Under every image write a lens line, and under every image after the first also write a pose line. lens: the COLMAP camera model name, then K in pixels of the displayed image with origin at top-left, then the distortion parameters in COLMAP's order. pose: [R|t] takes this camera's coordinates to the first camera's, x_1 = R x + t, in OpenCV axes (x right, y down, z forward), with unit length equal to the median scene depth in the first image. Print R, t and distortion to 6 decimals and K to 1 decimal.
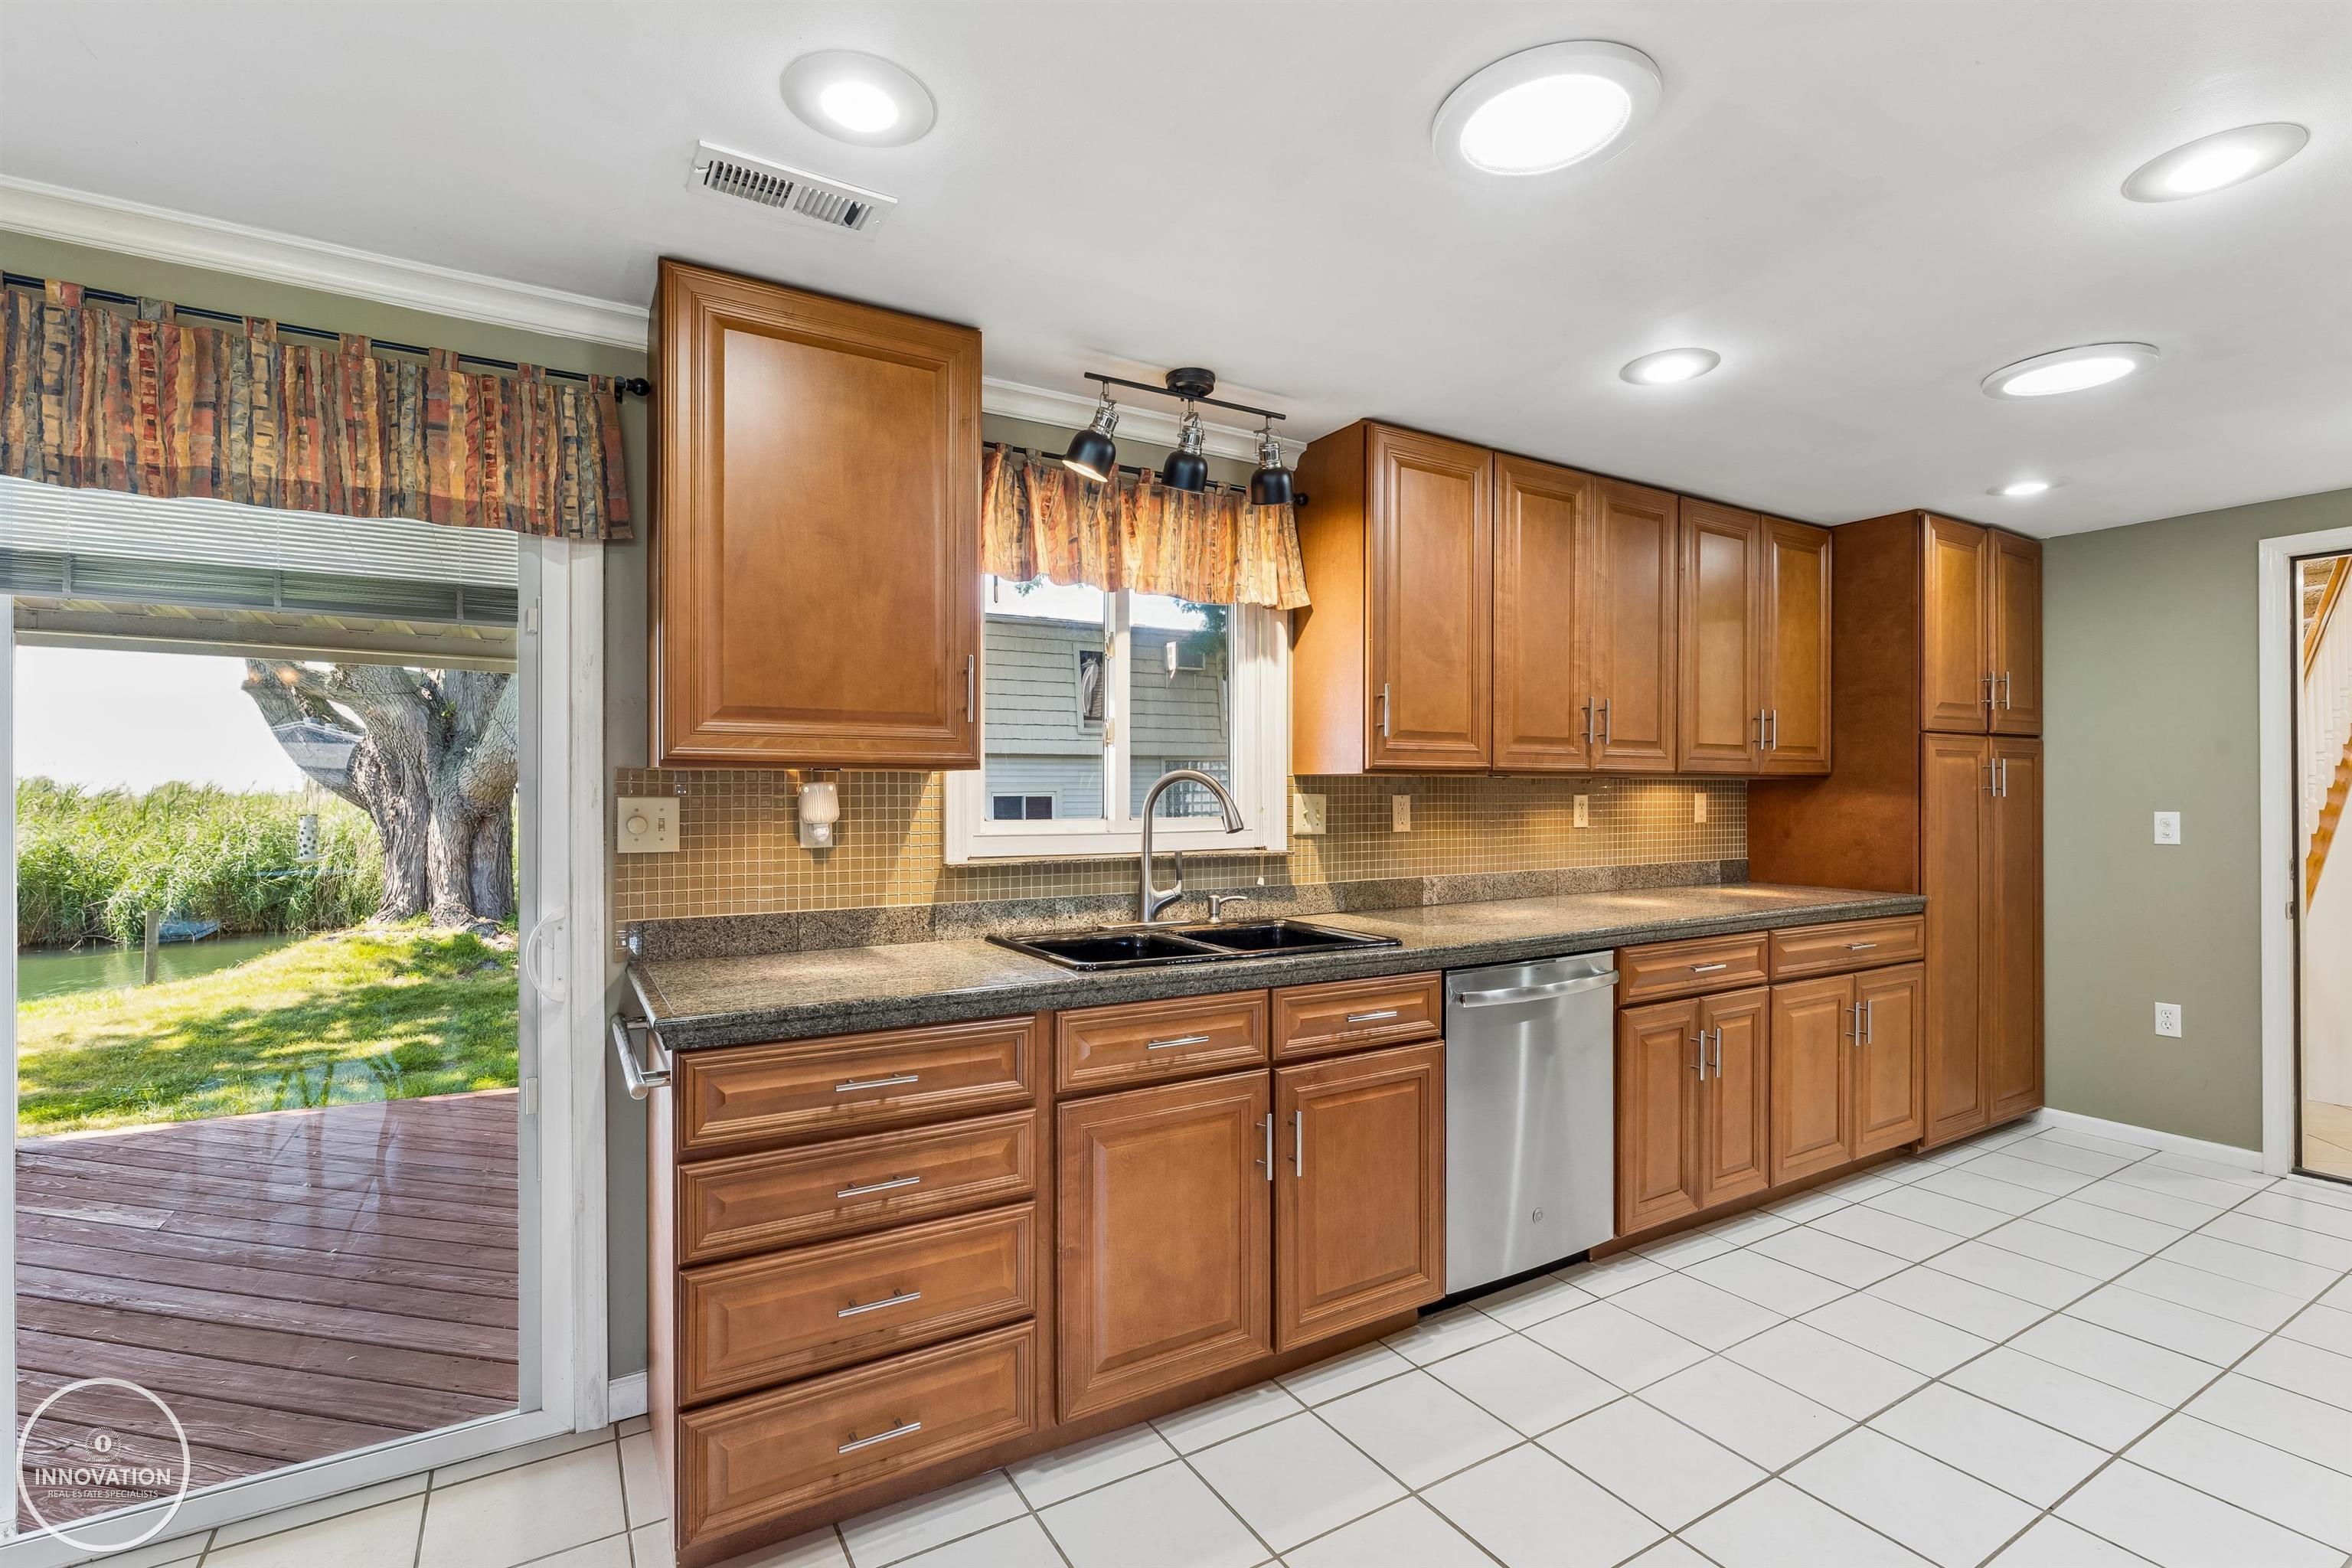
lens RADIAL K [[1071.8, 0, 1167.1], [0, 1071.8, 791.2], [0, 0, 1]] dist [-0.000988, 0.001082]
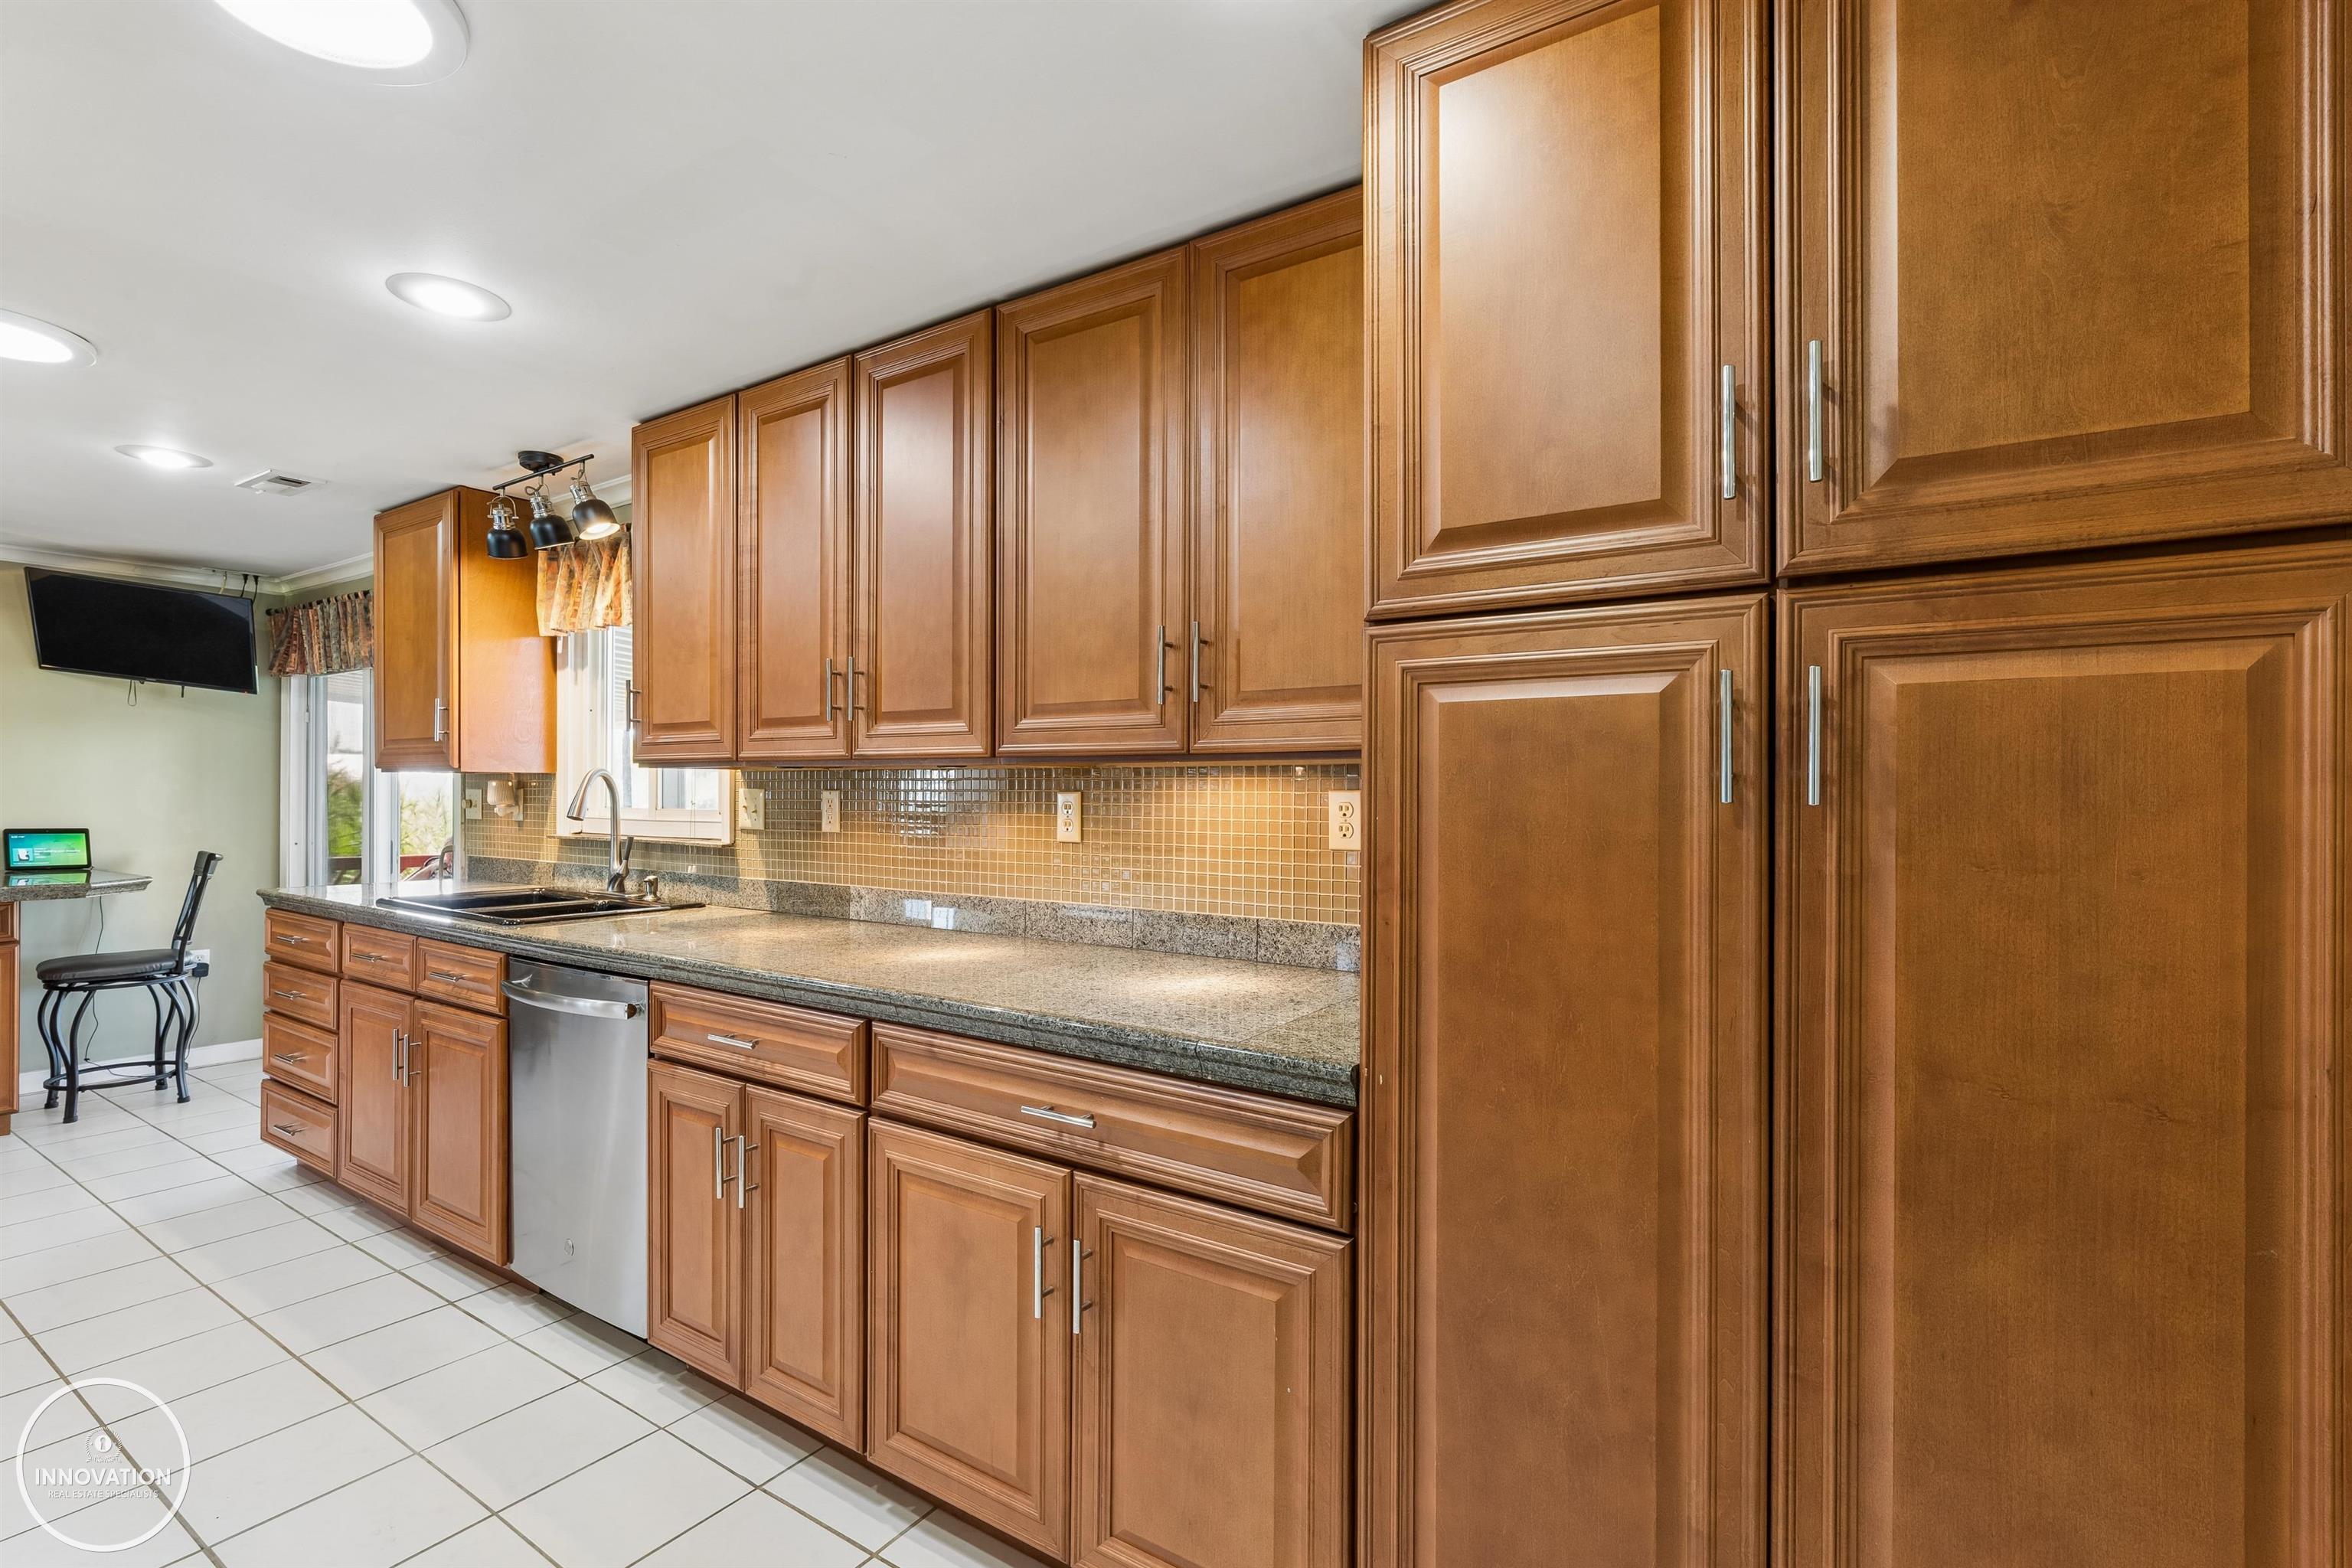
lens RADIAL K [[1071.8, 0, 1179.7], [0, 1071.8, 786.1], [0, 0, 1]] dist [-0.000988, 0.001082]
pose [[0.424677, -0.001915, -0.905343, 1.276605], [-0.003625, 0.999986, -0.003816, 0.002341], [0.905338, 0.004903, 0.424664, 0.986103]]
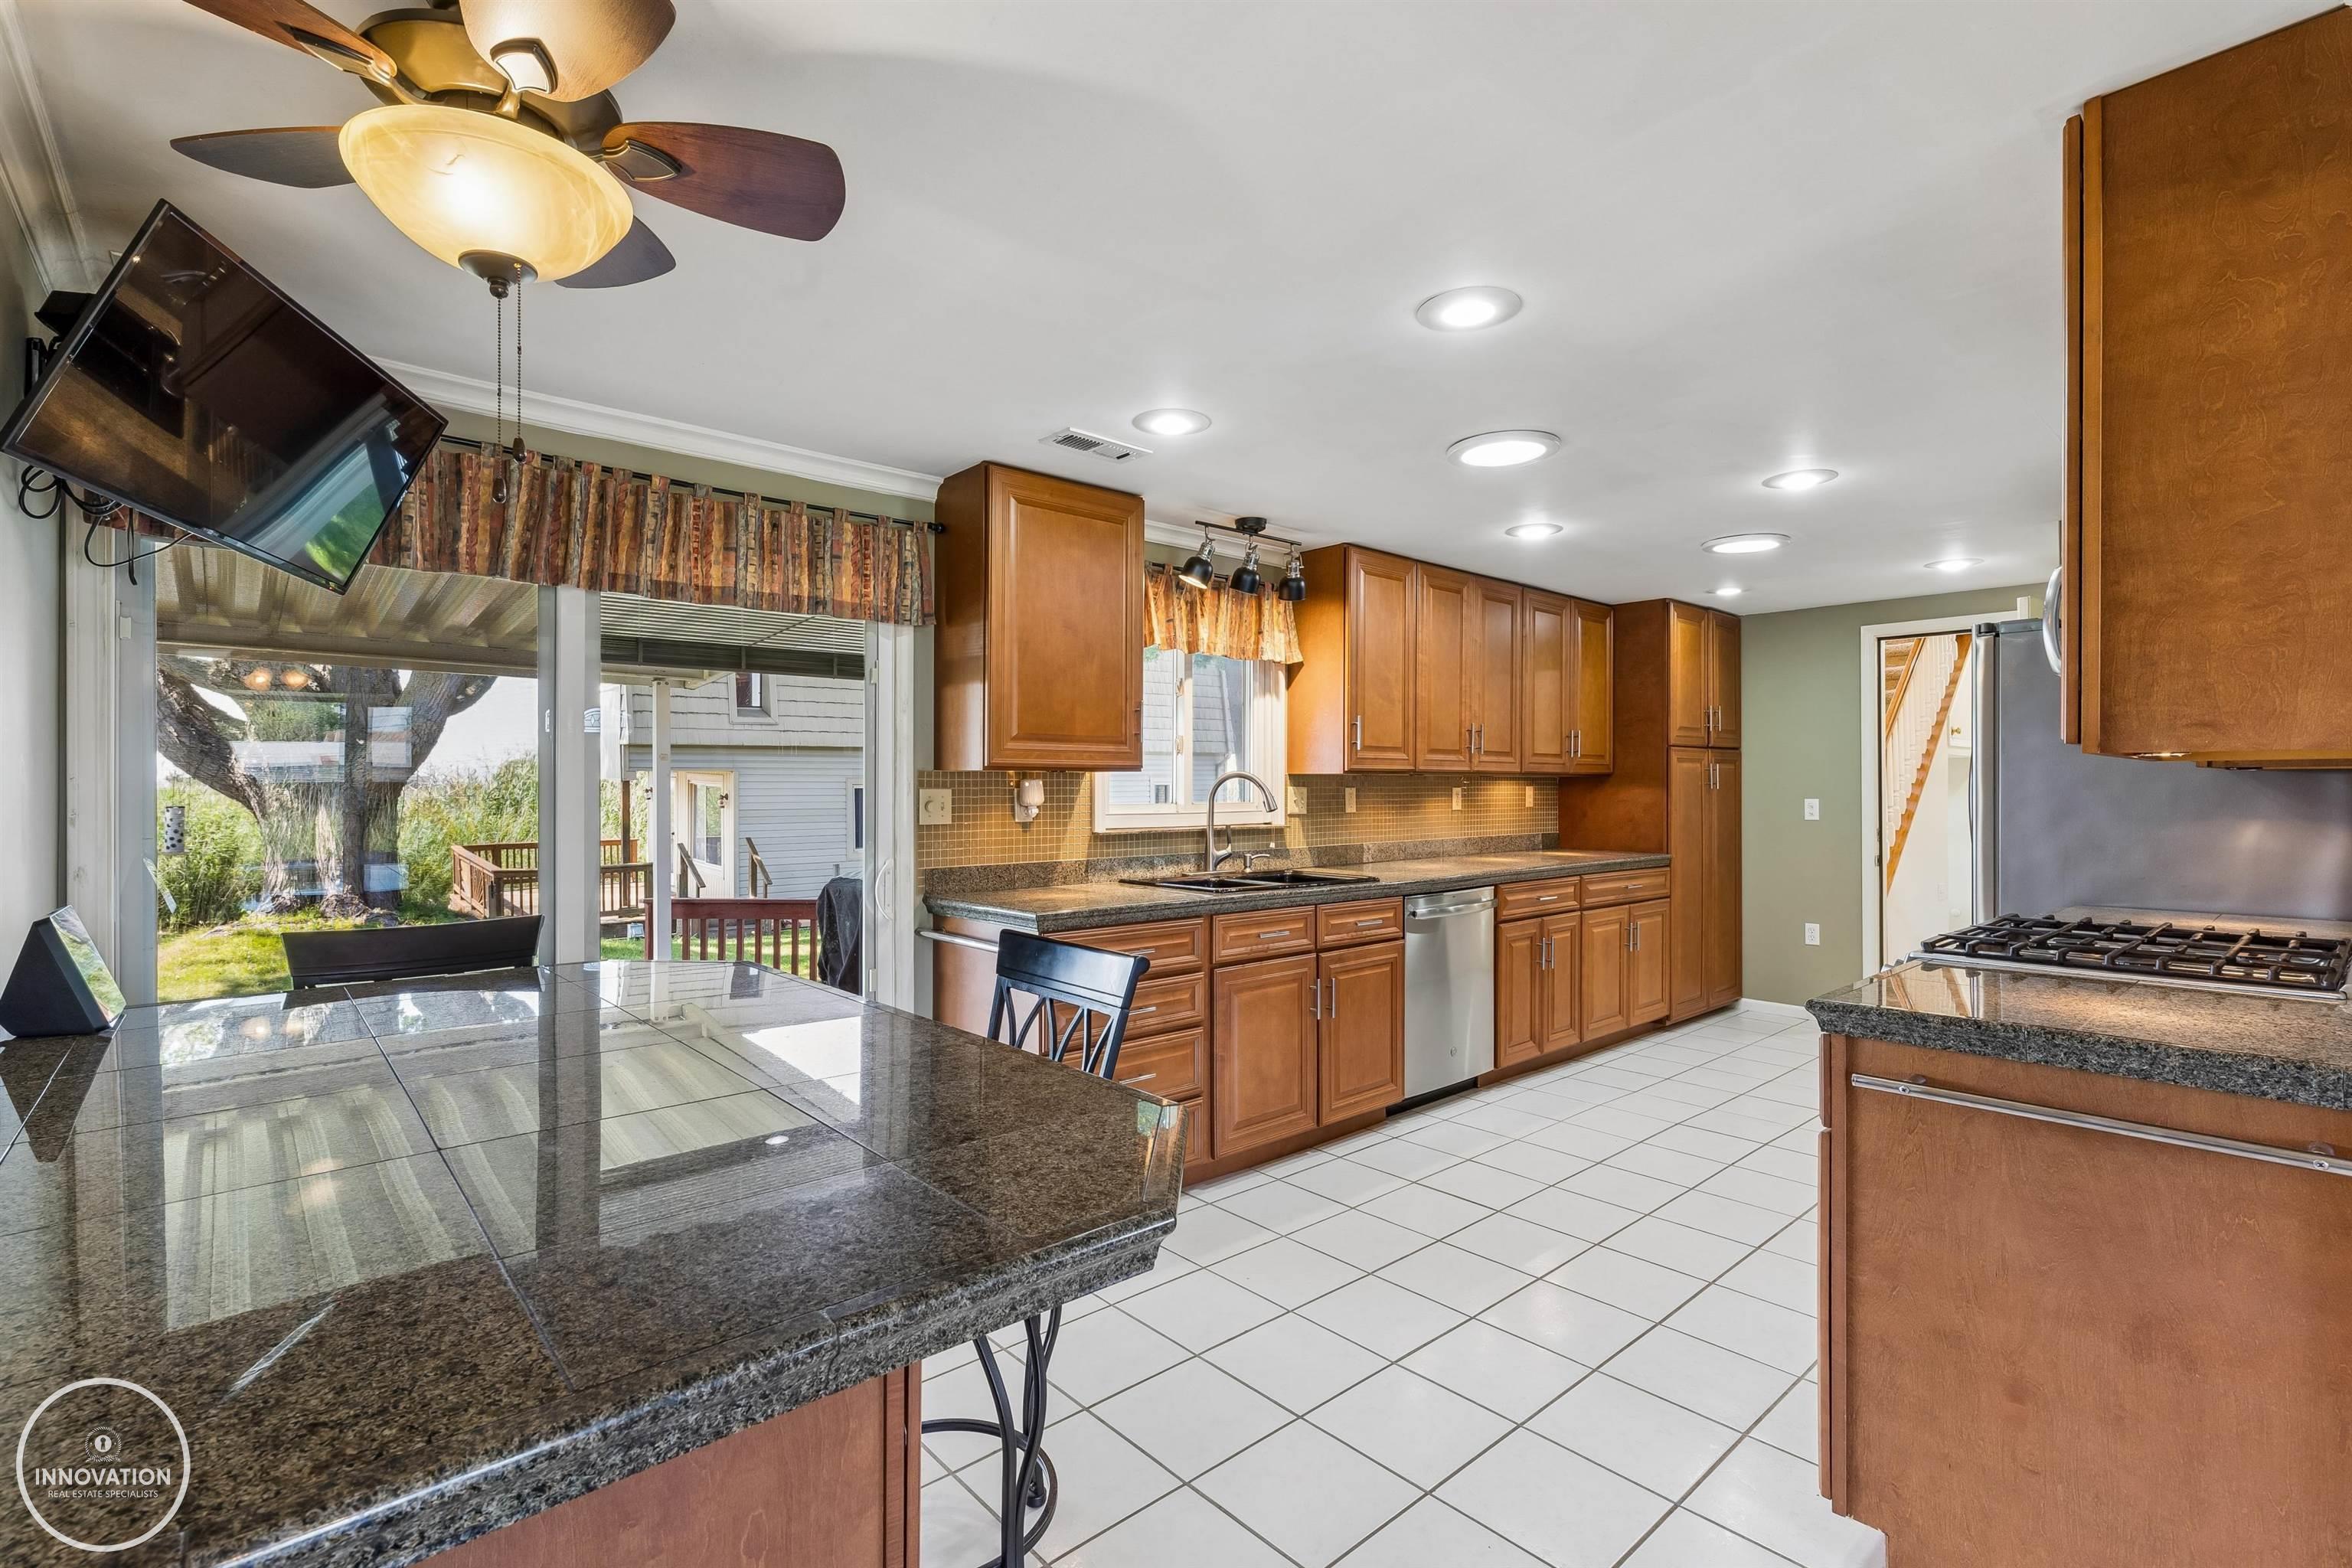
lens RADIAL K [[1071.8, 0, 1172.9], [0, 1071.8, 779.4], [0, 0, 1]] dist [-0.000988, 0.001082]
pose [[0.983029, 0.002109, 0.183439, -0.323129], [-0.001477, 0.999992, -0.003581, -0.002251], [-0.183445, 0.003249, 0.983025, -0.443787]]
